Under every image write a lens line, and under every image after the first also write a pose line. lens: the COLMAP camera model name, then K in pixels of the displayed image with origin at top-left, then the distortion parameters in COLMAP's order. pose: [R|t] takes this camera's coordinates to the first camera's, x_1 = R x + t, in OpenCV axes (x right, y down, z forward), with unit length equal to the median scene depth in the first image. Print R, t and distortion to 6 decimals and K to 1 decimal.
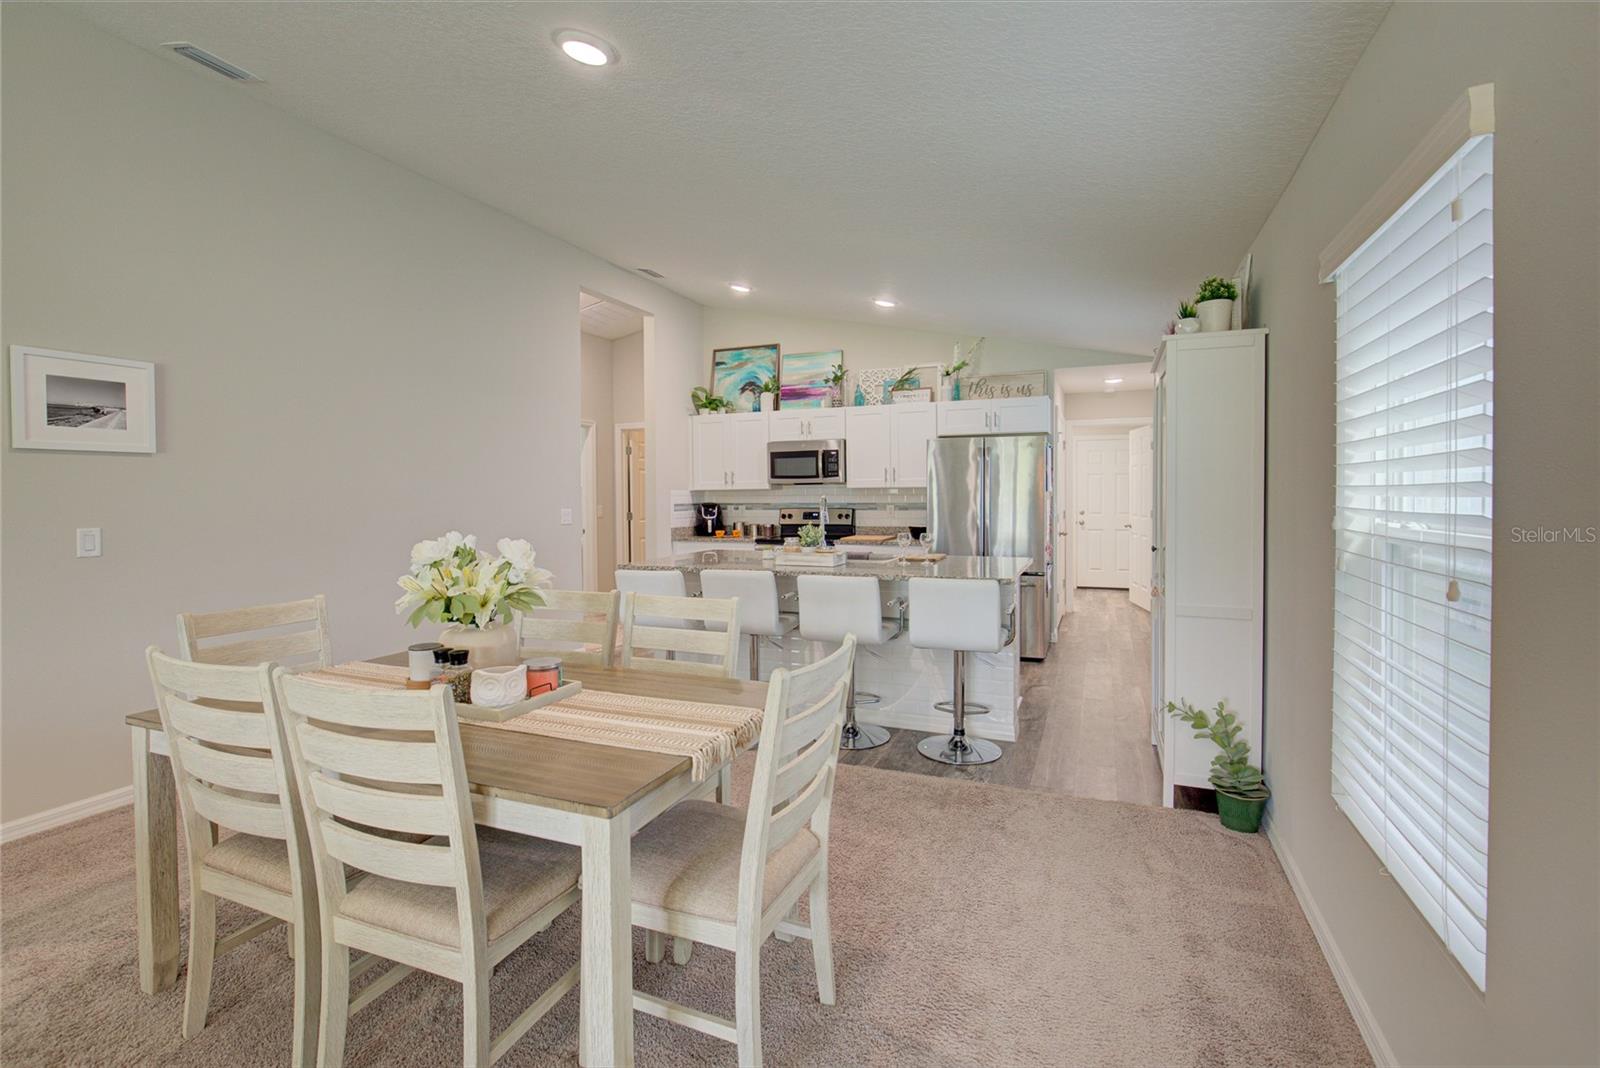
lens RADIAL K [[741.7, 0, 768.2], [0, 741.7, 510.5], [0, 0, 1]] dist [0.000431, -0.000266]
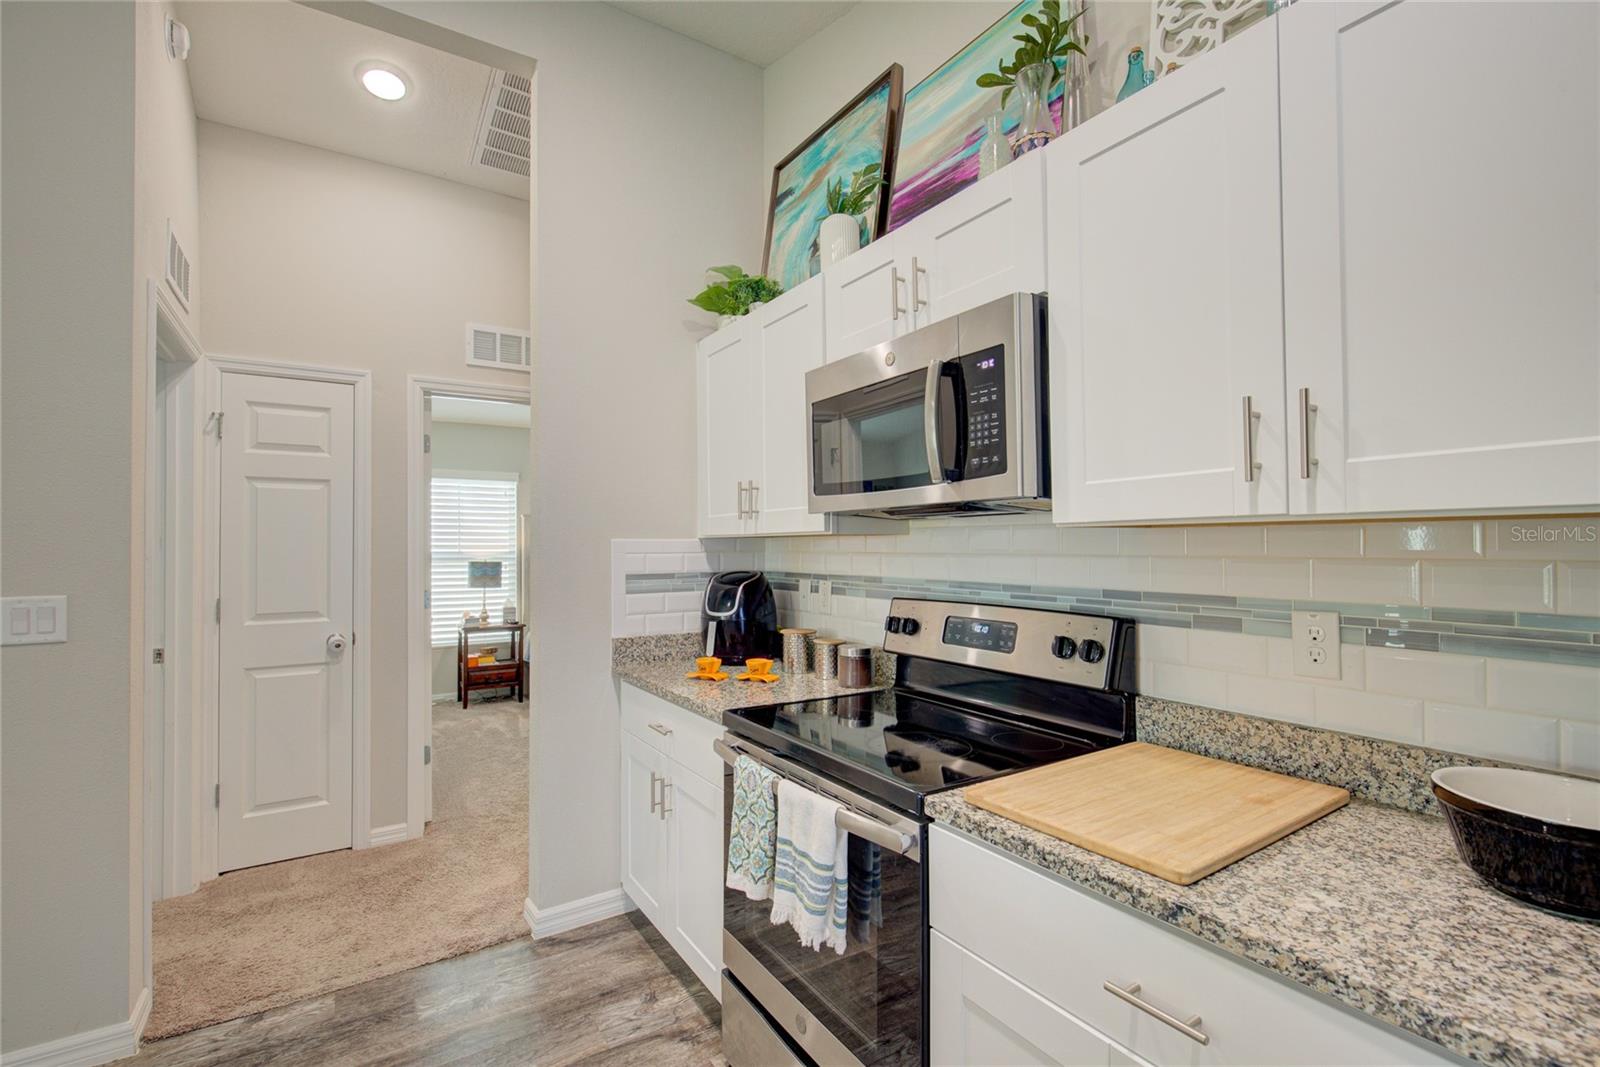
lens RADIAL K [[741.7, 0, 789.7], [0, 741.7, 528.4], [0, 0, 1]] dist [0.000431, -0.000266]
pose [[0.838396, -0.006410, -0.545024, 0.153582], [-0.015392, 0.999254, -0.035430, -0.020244], [0.544844, 0.038094, 0.837672, 0.764718]]
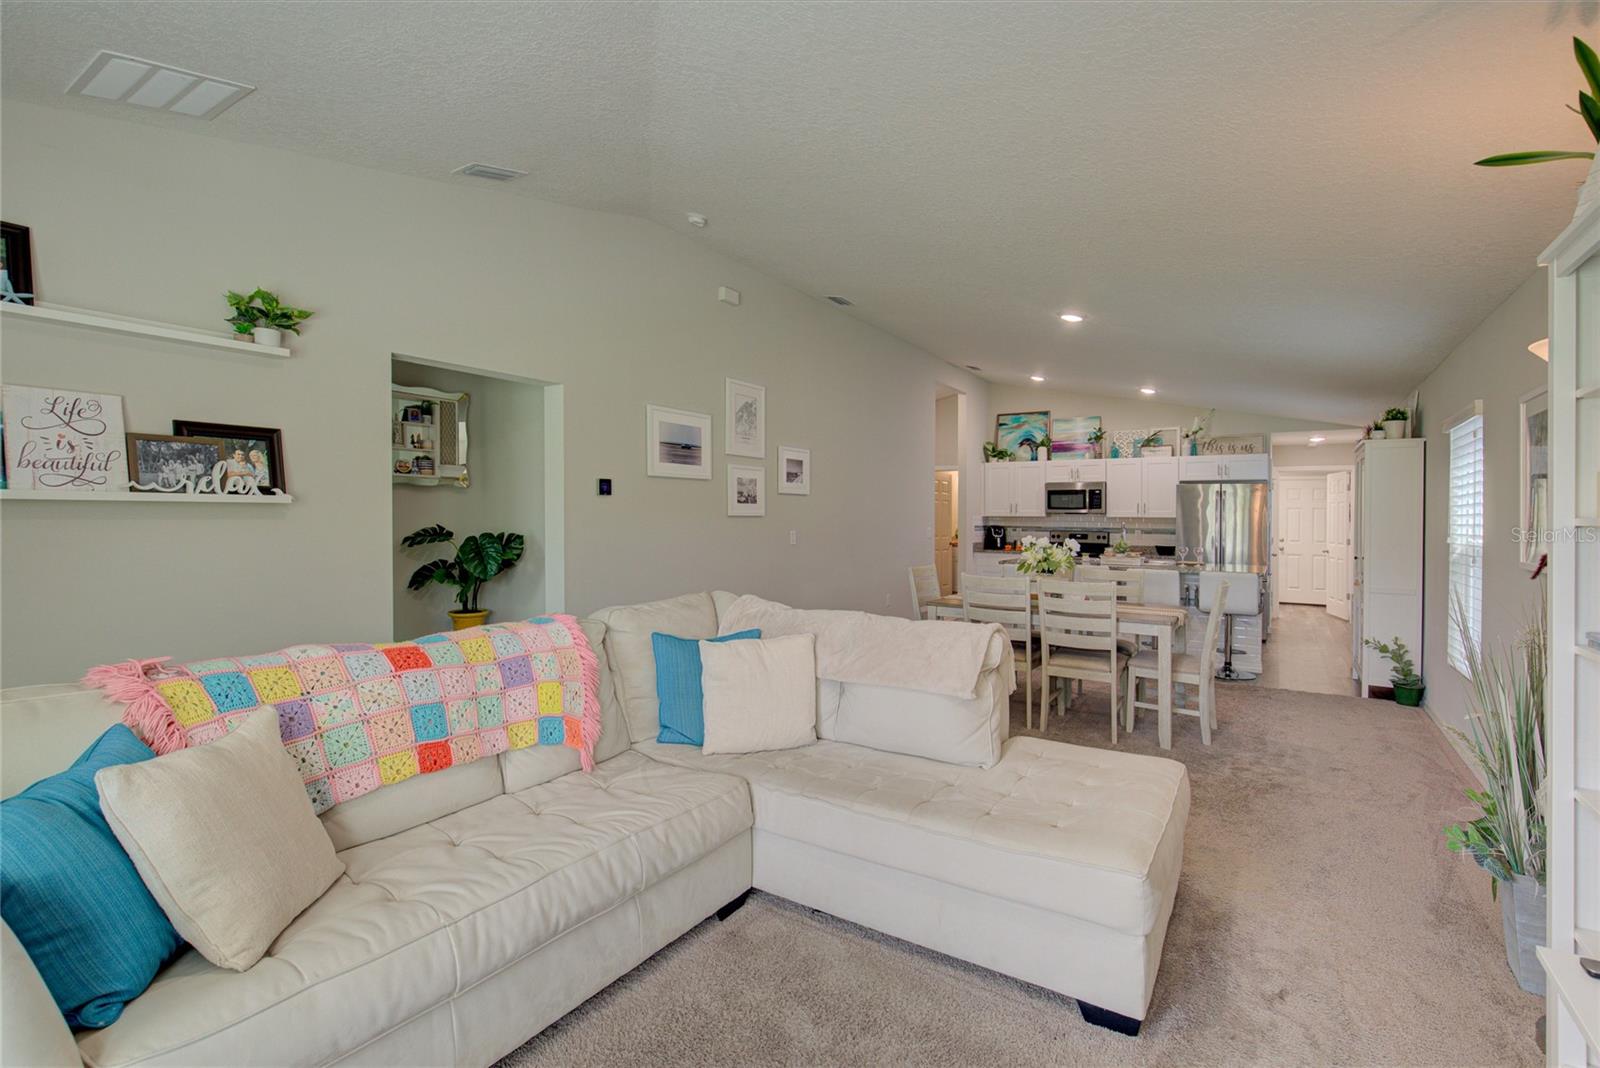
lens RADIAL K [[741.7, 0, 794.6], [0, 741.7, 513.5], [0, 0, 1]] dist [0.000431, -0.000266]
pose [[0.988148, 0.020031, -0.152195, -0.256308], [-0.024115, 0.999396, -0.025032, 0.011750], [0.151601, 0.028405, 0.988034, -0.455714]]
